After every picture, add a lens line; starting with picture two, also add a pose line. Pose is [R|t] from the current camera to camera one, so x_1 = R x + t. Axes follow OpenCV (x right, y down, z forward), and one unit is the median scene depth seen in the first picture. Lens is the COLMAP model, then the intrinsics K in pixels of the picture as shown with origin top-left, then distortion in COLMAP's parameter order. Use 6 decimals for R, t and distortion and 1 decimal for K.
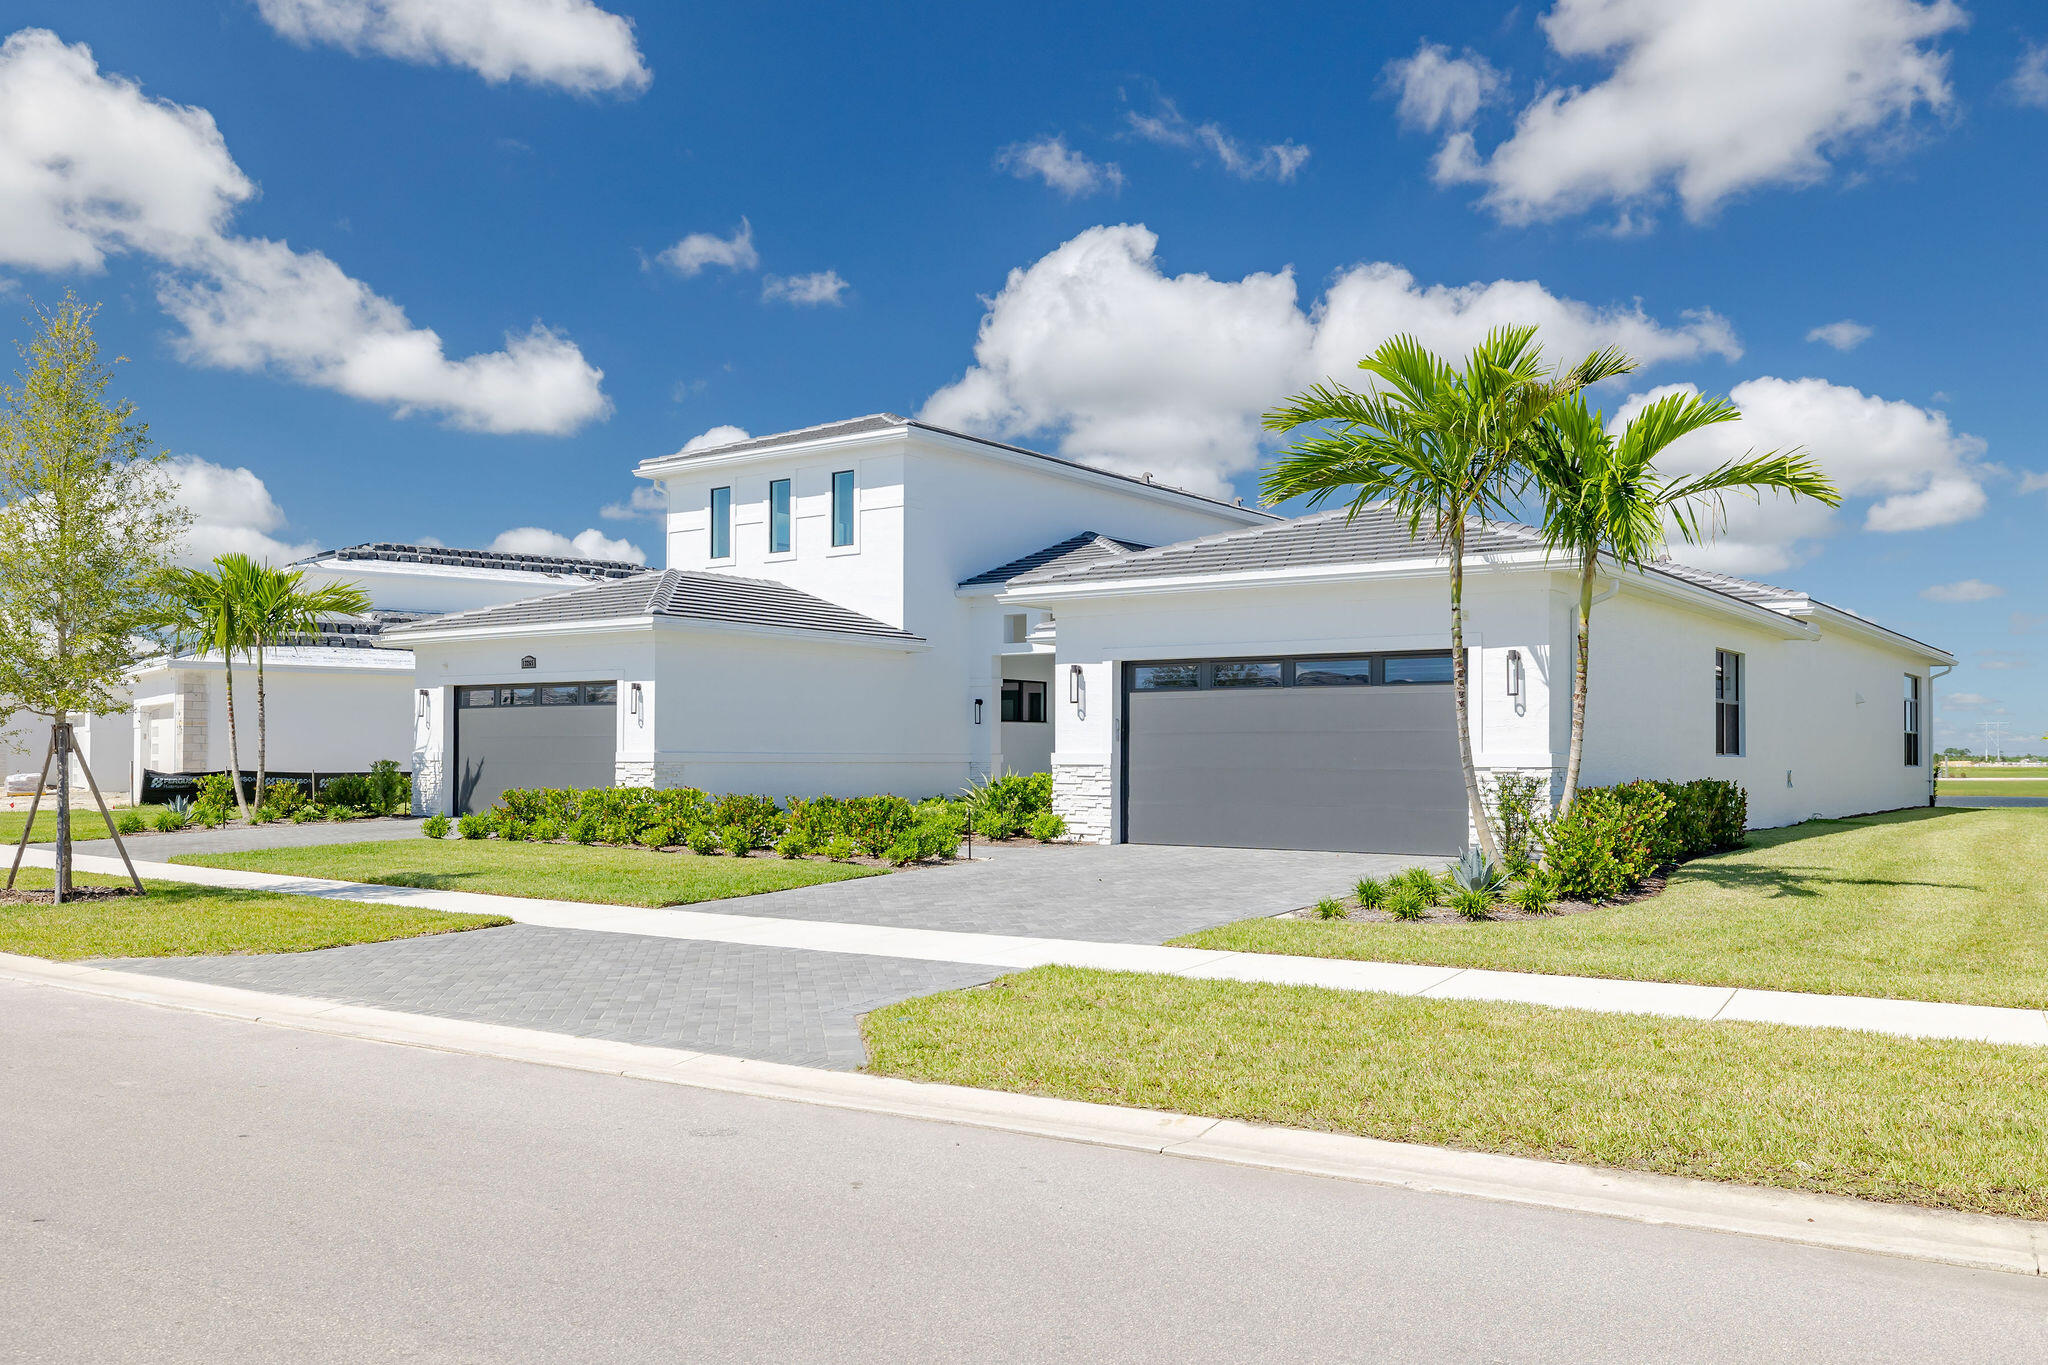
lens RADIAL K [[1653.5, 0, 1024.0], [0, 1653.5, 682.5], [0, 0, 1]] dist [-0.008968, 0.001695]
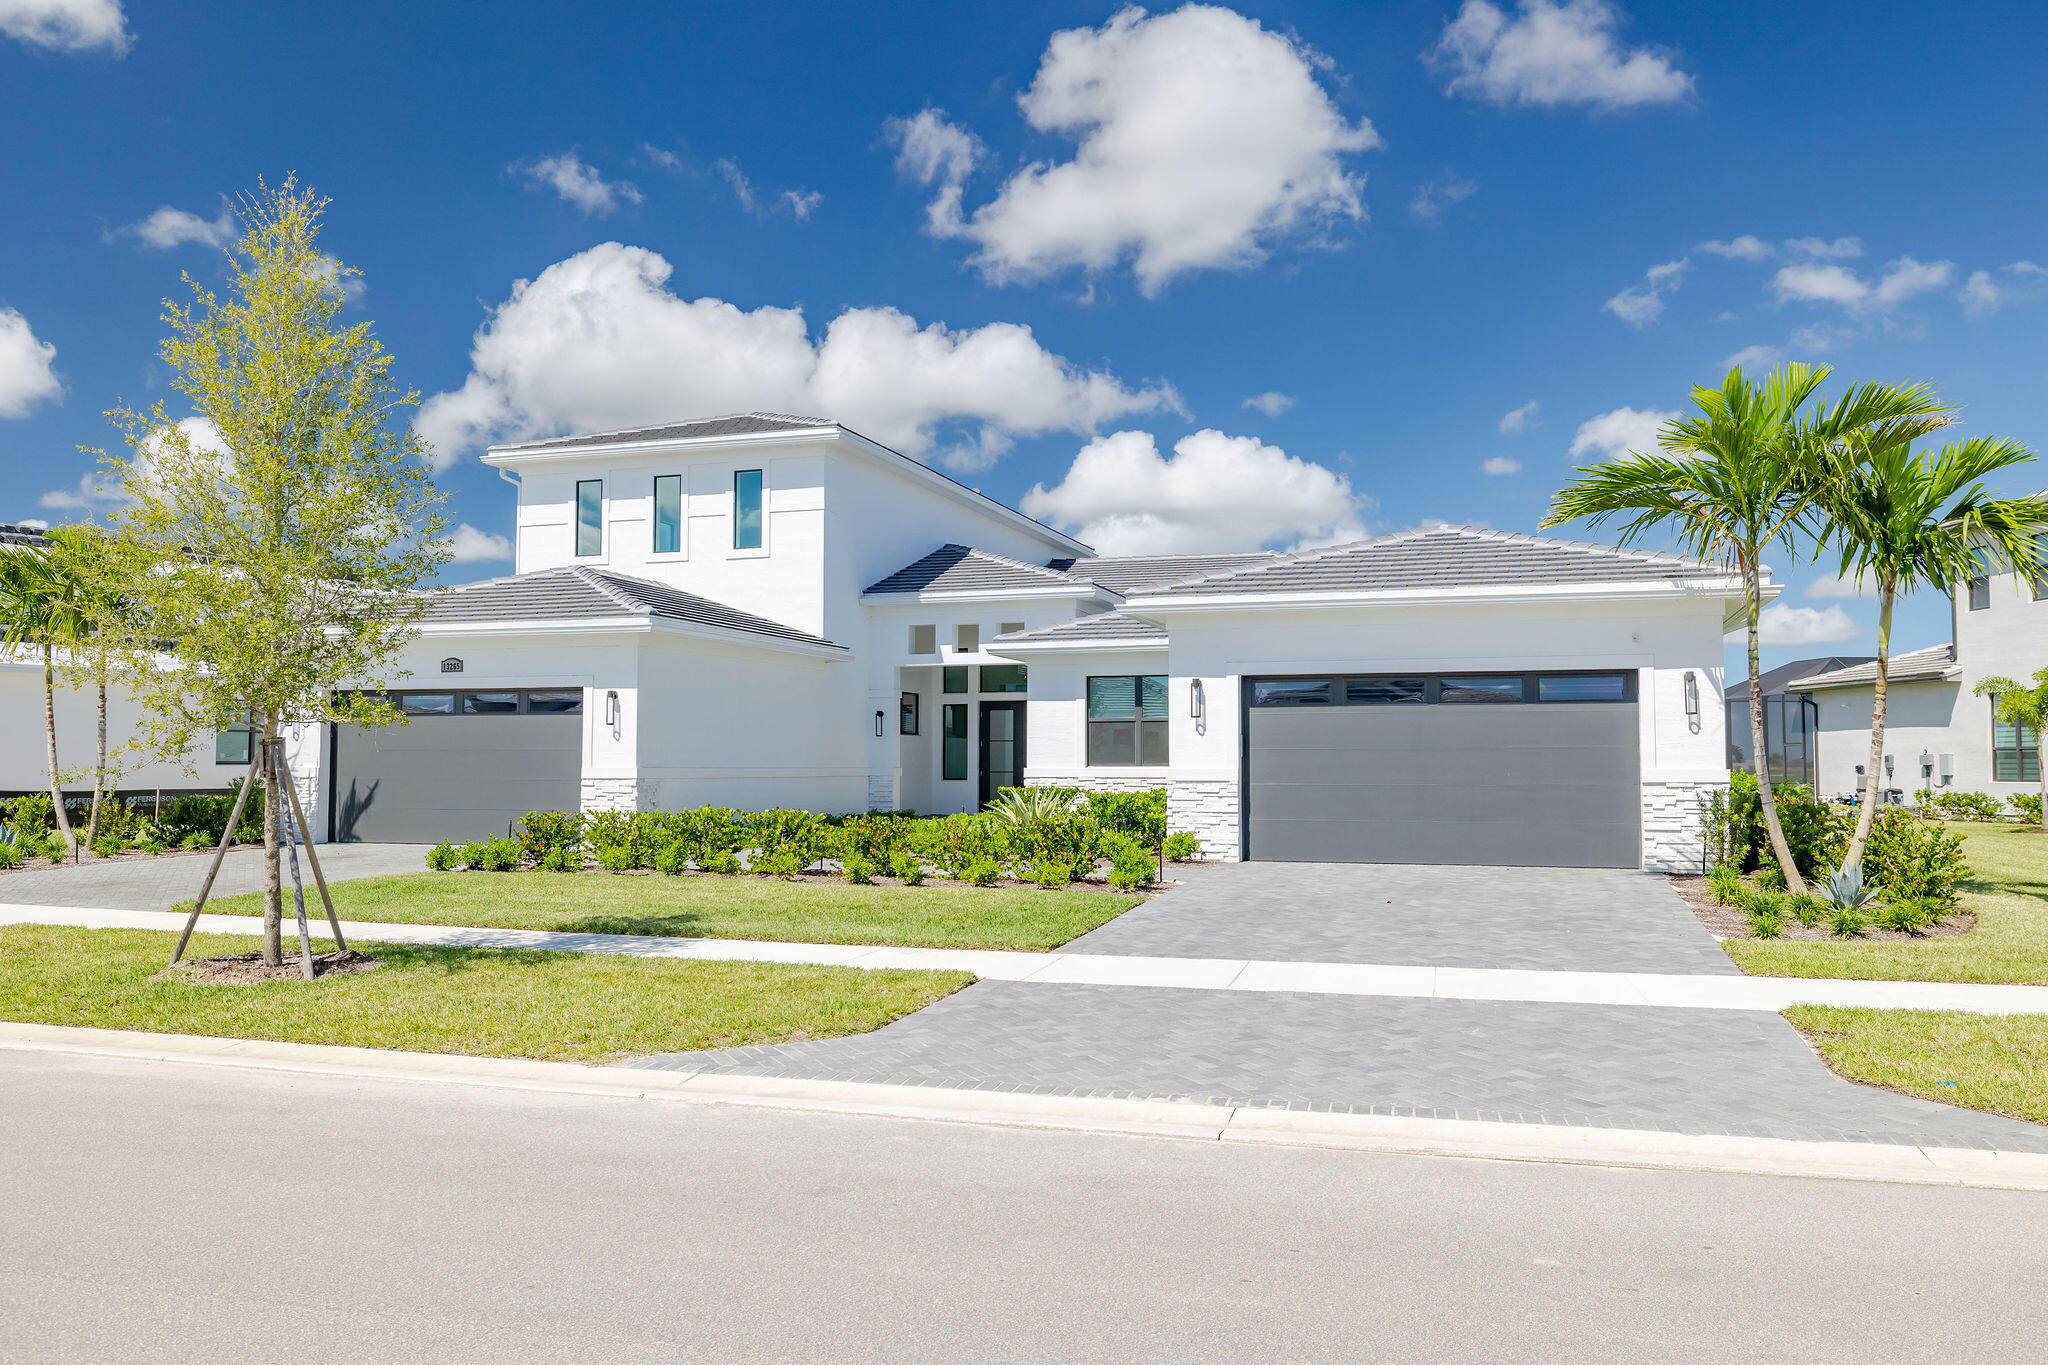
lens RADIAL K [[1569.5, 0, 1024.0], [0, 1569.5, 682.5], [0, 0, 1]] dist [0.007744, 0.006321]
pose [[0.951747, 0.014947, 0.306519, -0.239472], [-0.012260, 0.999868, -0.010689, 0.001864], [-0.306639, 0.006416, 0.951804, 0.100051]]
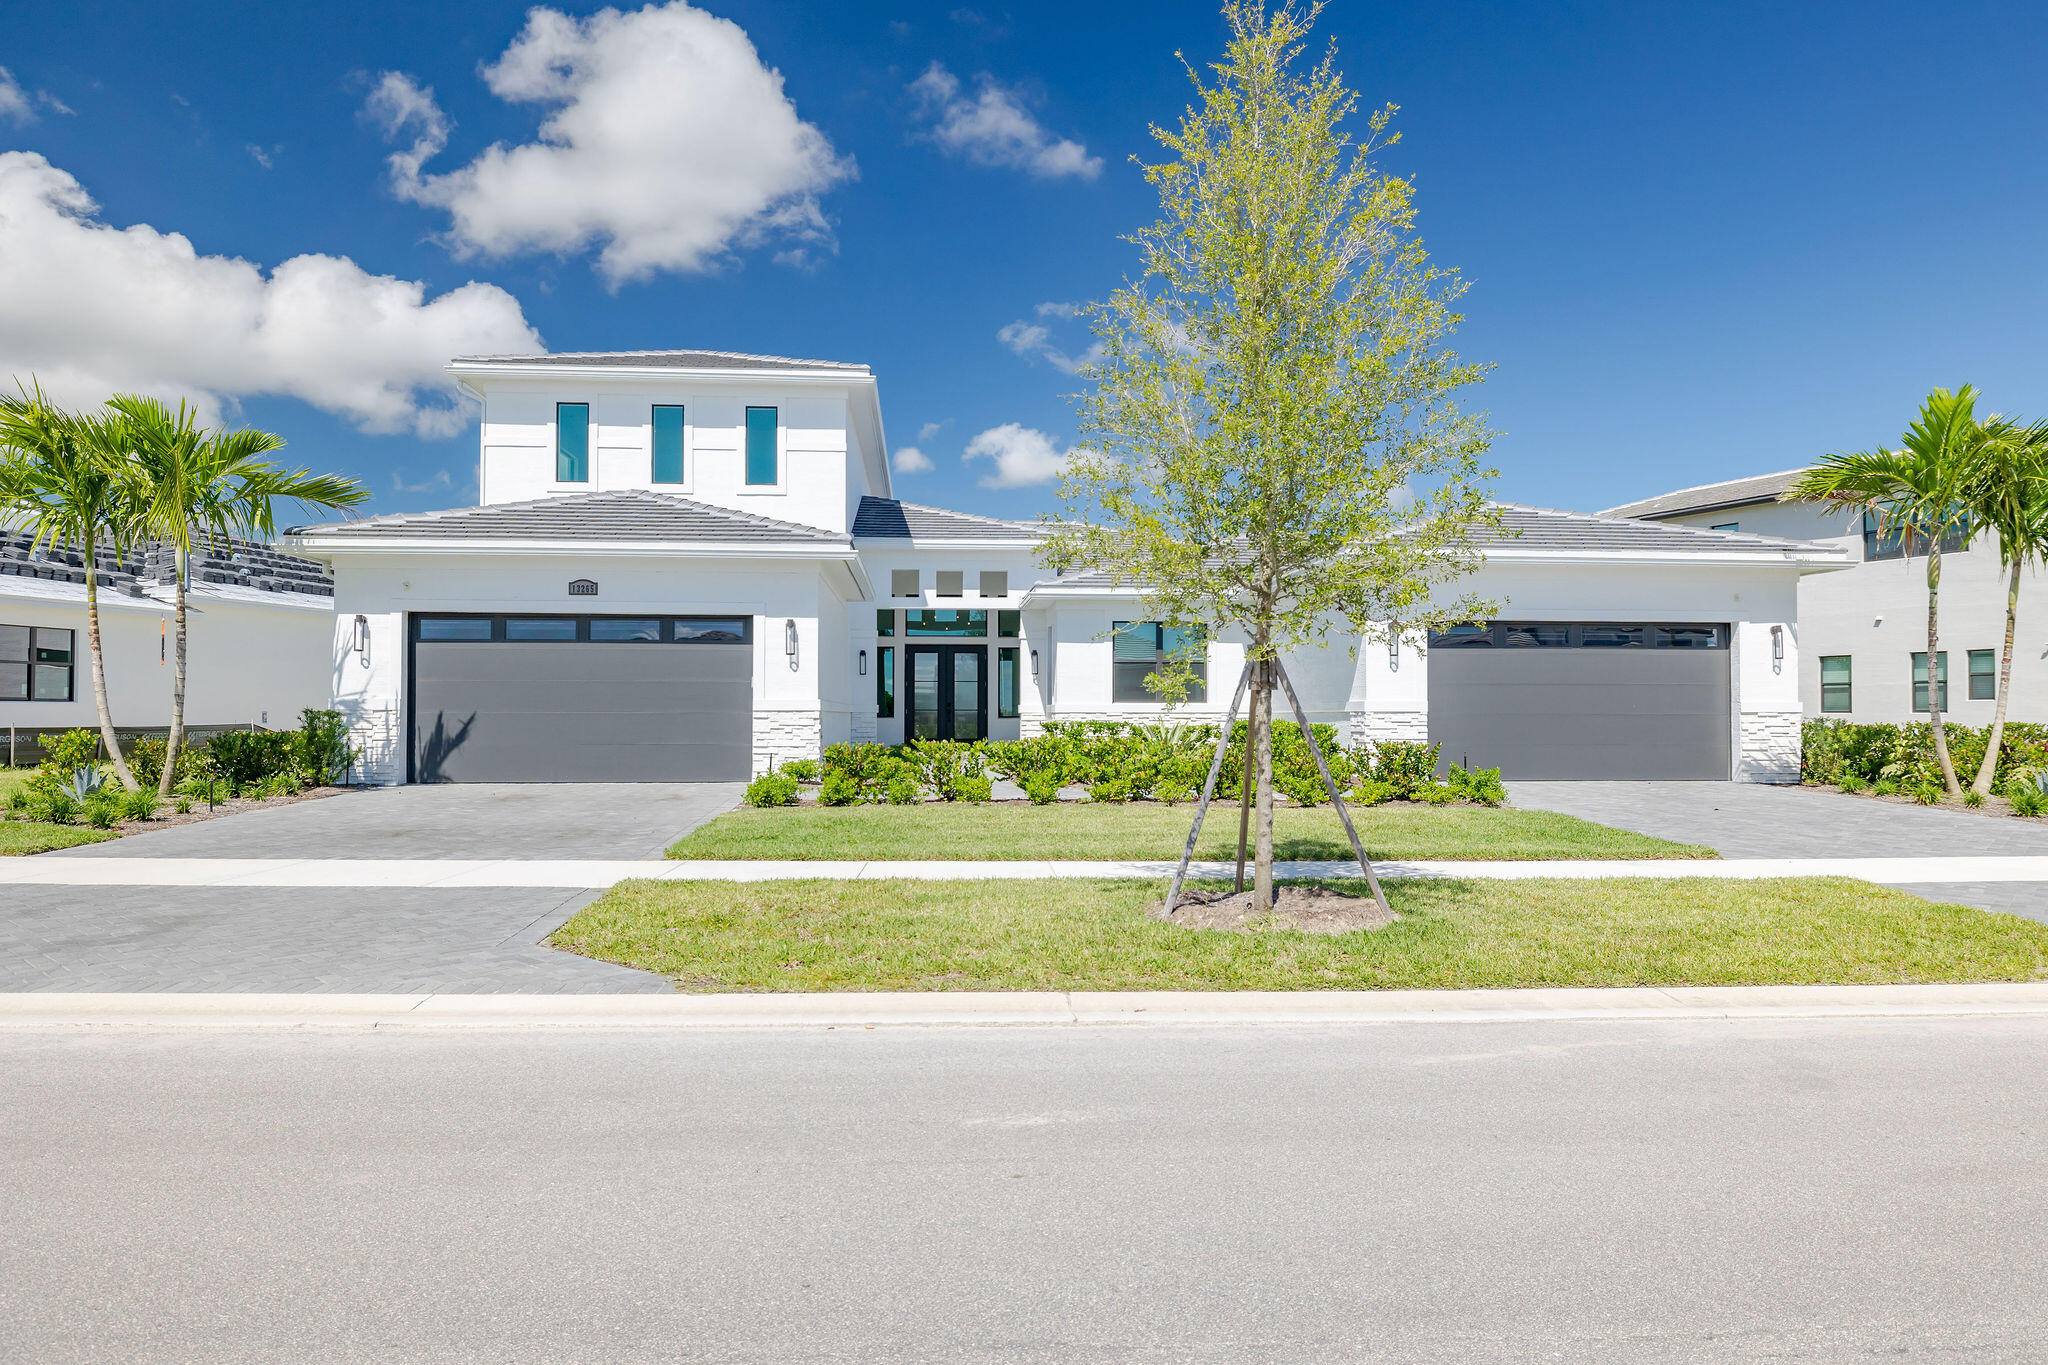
lens RADIAL K [[1352.2, 0, 1024.0], [0, 1352.2, 682.5], [0, 0, 1]] dist [0.042114, -0.000120]
pose [[0.759225, 0.014632, 0.650664, -0.512622], [-0.028045, 0.999554, 0.010246, 0.018833], [-0.650224, -0.026027, 0.759297, 0.316811]]
